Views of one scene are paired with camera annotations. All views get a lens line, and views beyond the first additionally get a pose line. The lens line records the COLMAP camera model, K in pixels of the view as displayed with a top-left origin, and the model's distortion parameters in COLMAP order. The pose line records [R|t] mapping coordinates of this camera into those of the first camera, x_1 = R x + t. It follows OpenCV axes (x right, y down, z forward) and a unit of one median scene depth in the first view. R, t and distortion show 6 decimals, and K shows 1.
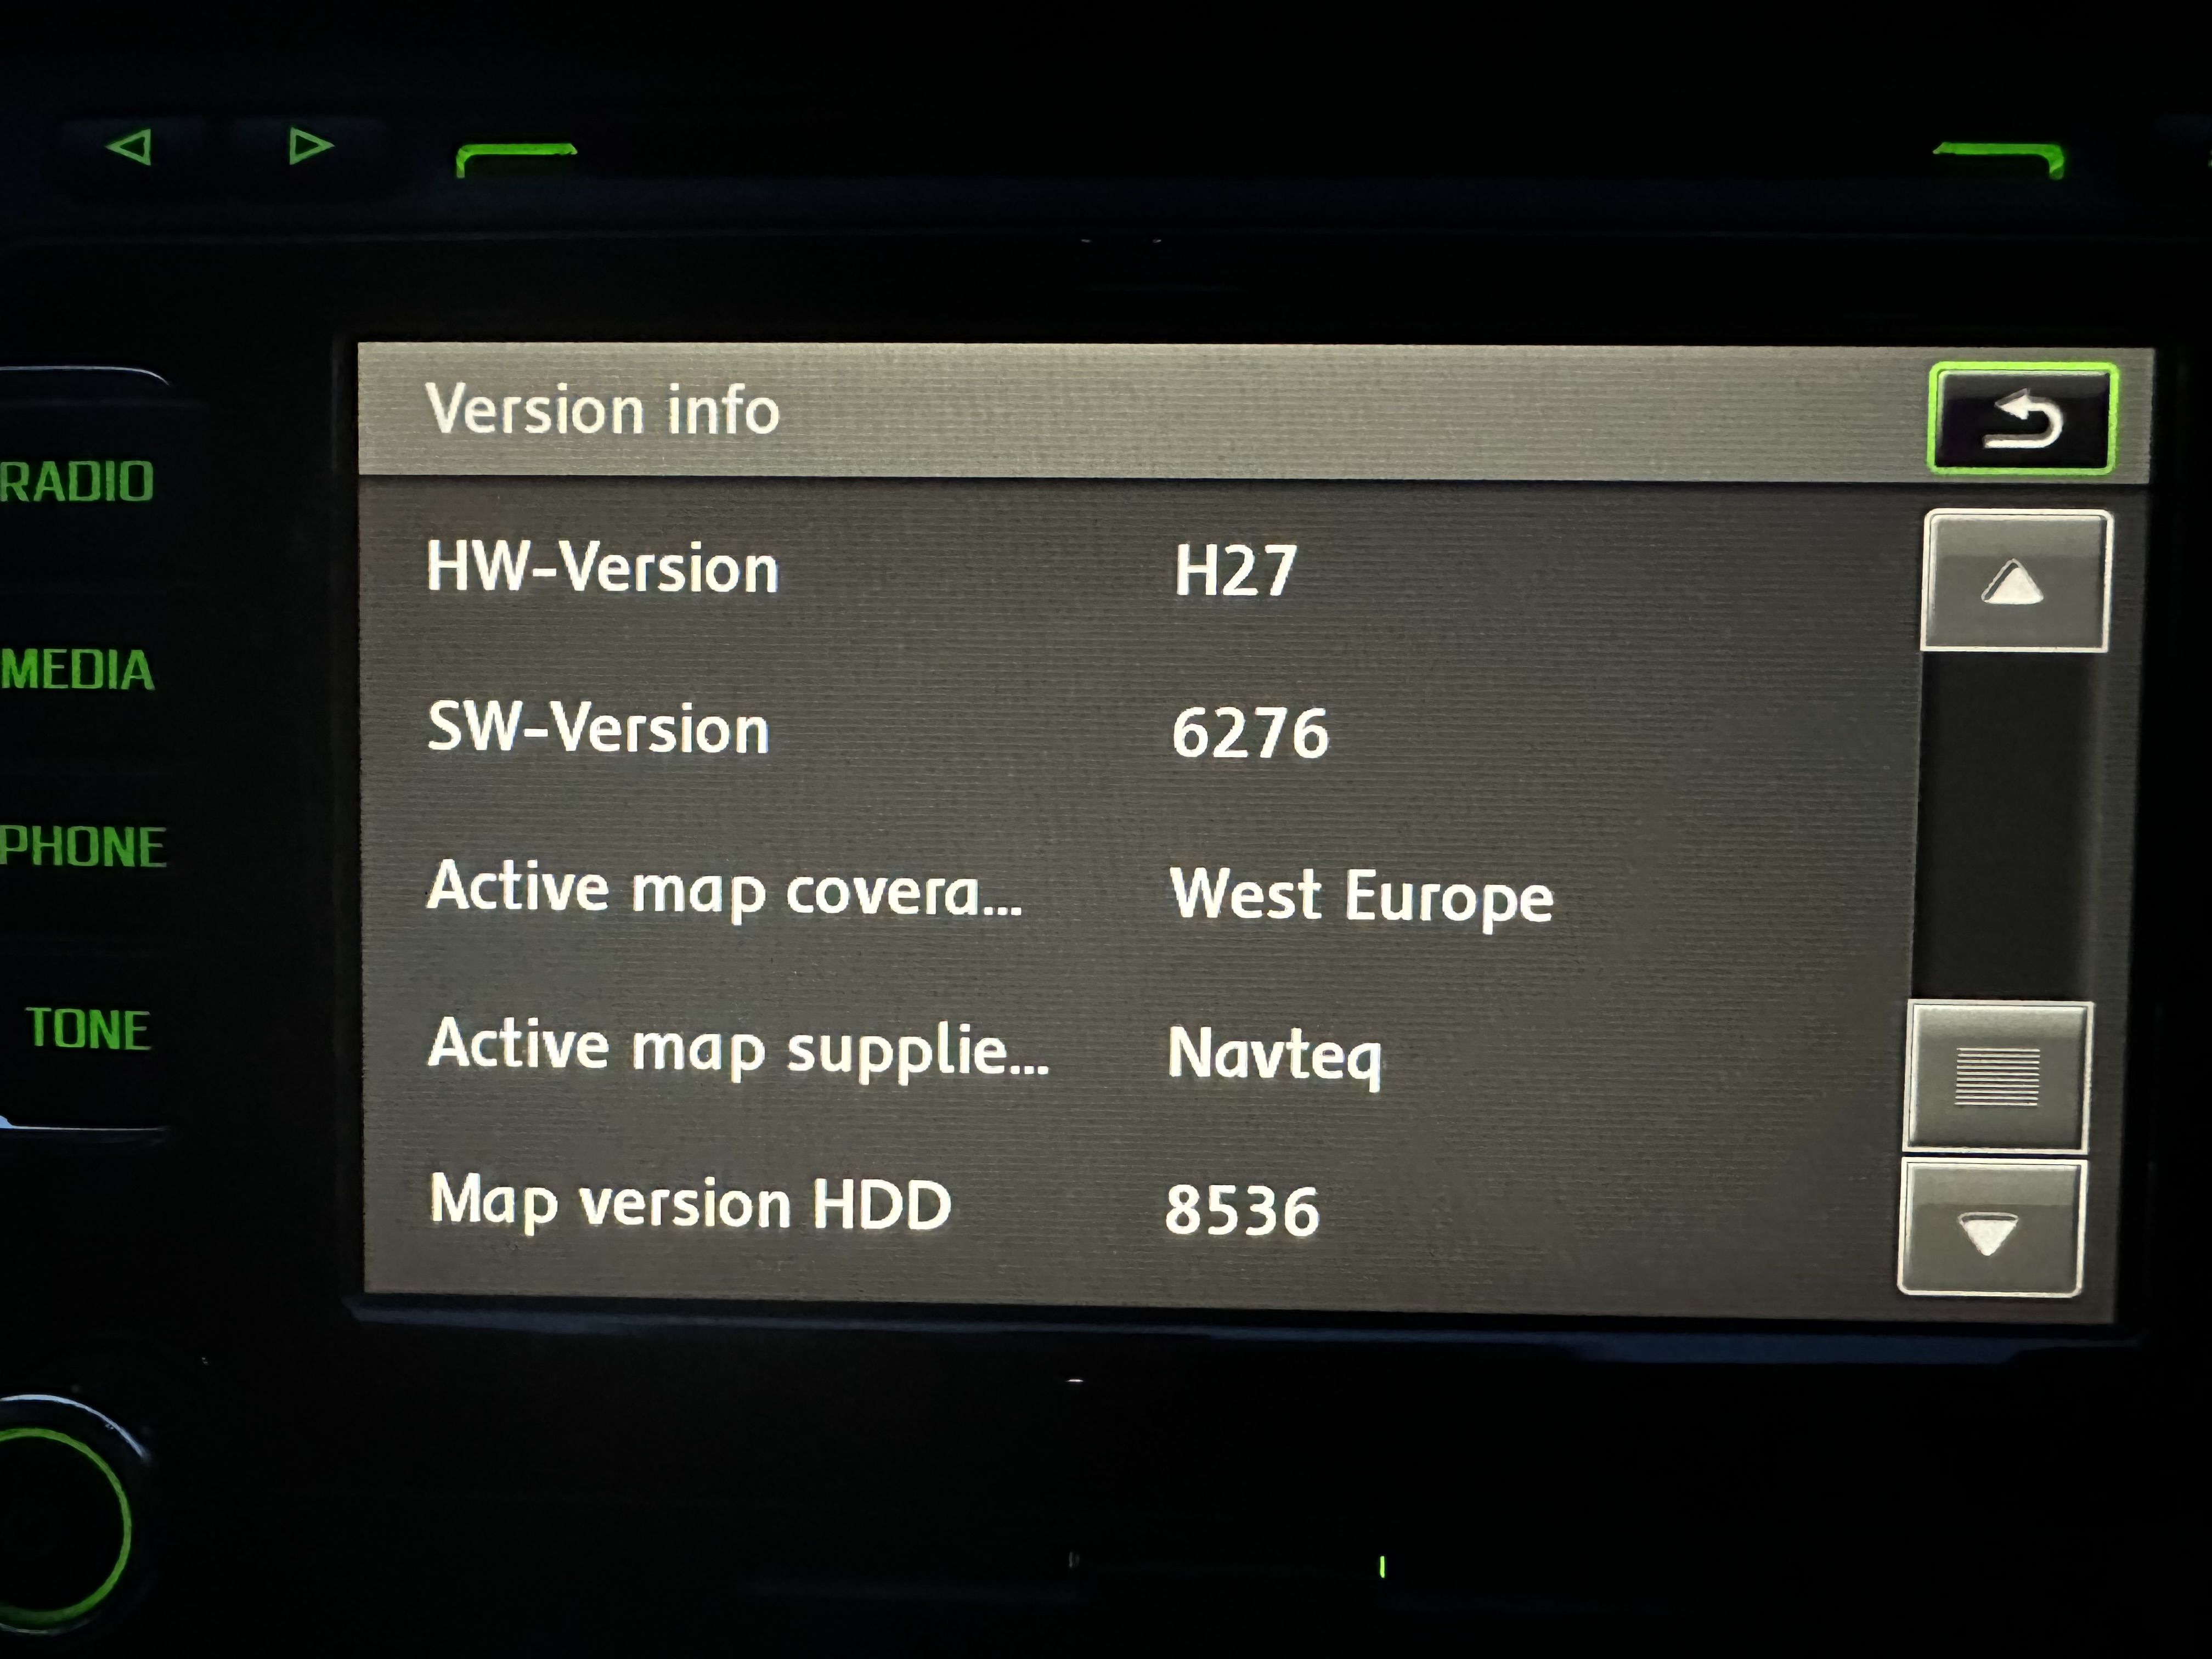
lens RADIAL K [[1583.8, 0, 1106.0], [0, 1583.8, 829.5], [0, 0, 1]] dist [-0.004589, -0.002682]
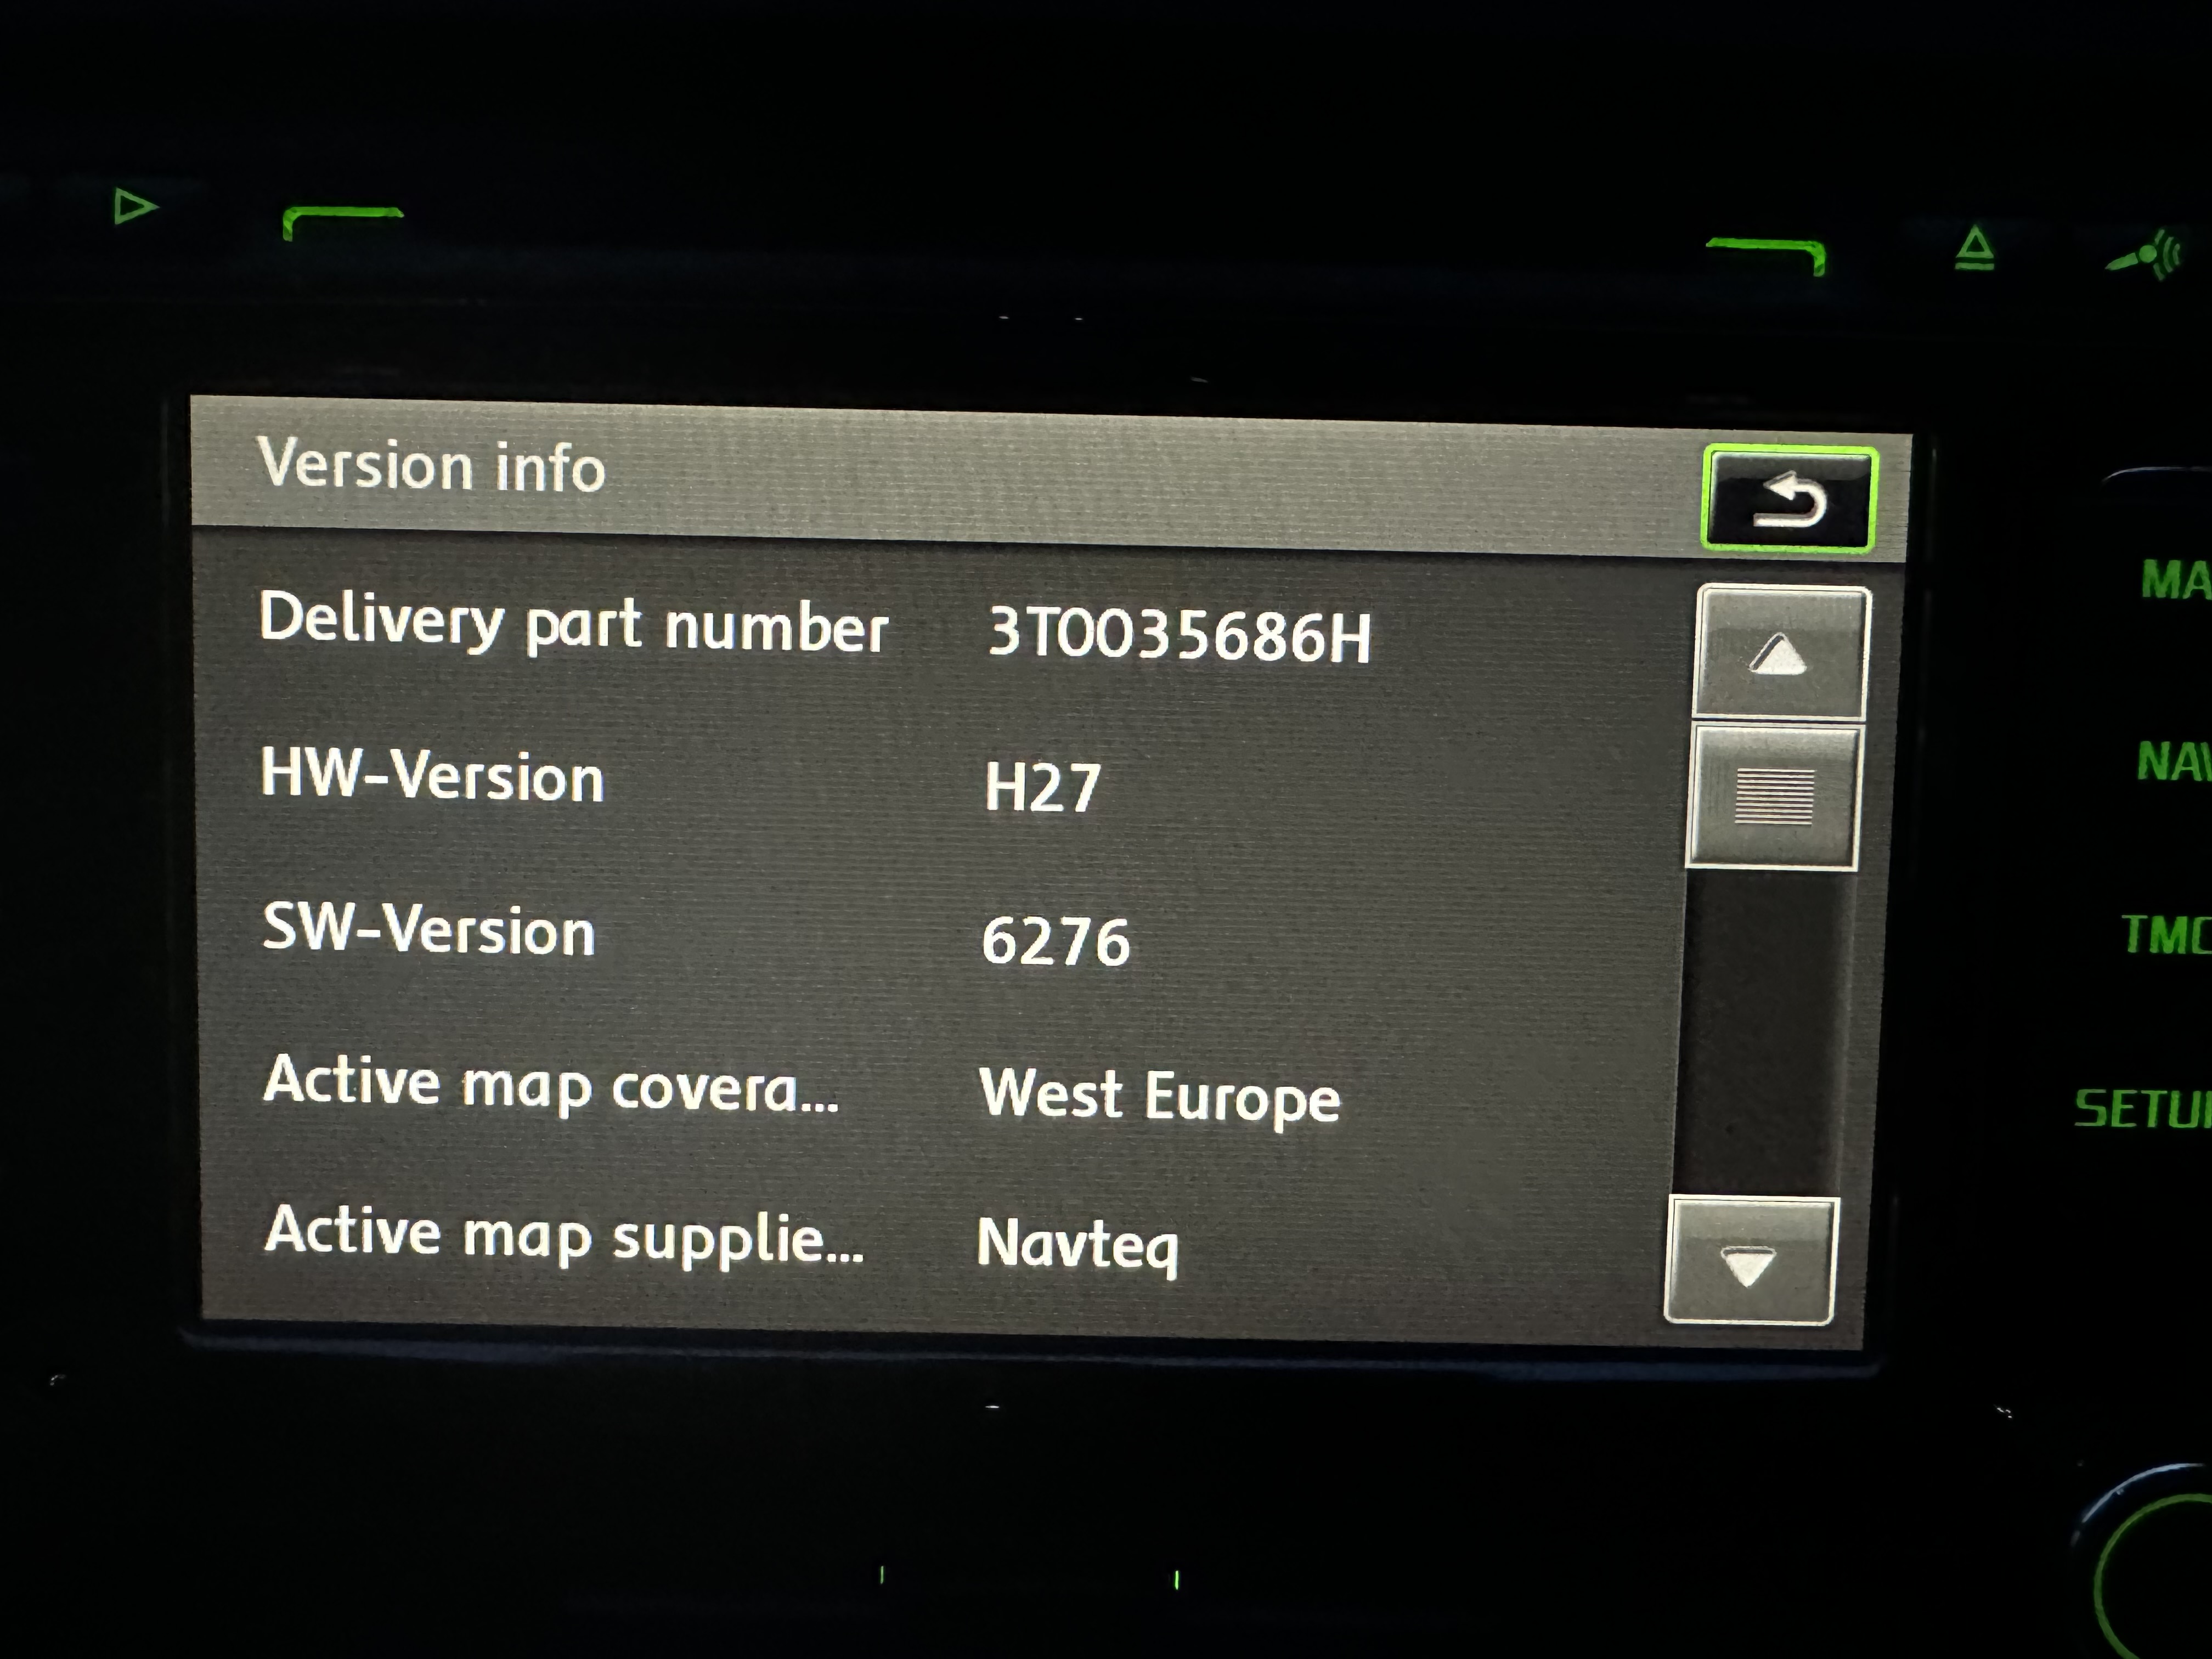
lens RADIAL K [[1522.7, 0, 969.7], [0, 1522.7, 829.5], [0, 0, 1]] dist [-0.005488, -0.002825]
pose [[0.999512, 0.002476, 0.031144, 0.002136], [-0.003028, 0.999839, 0.017709, -0.149068], [-0.031095, -0.017795, 0.999358, -0.006976]]
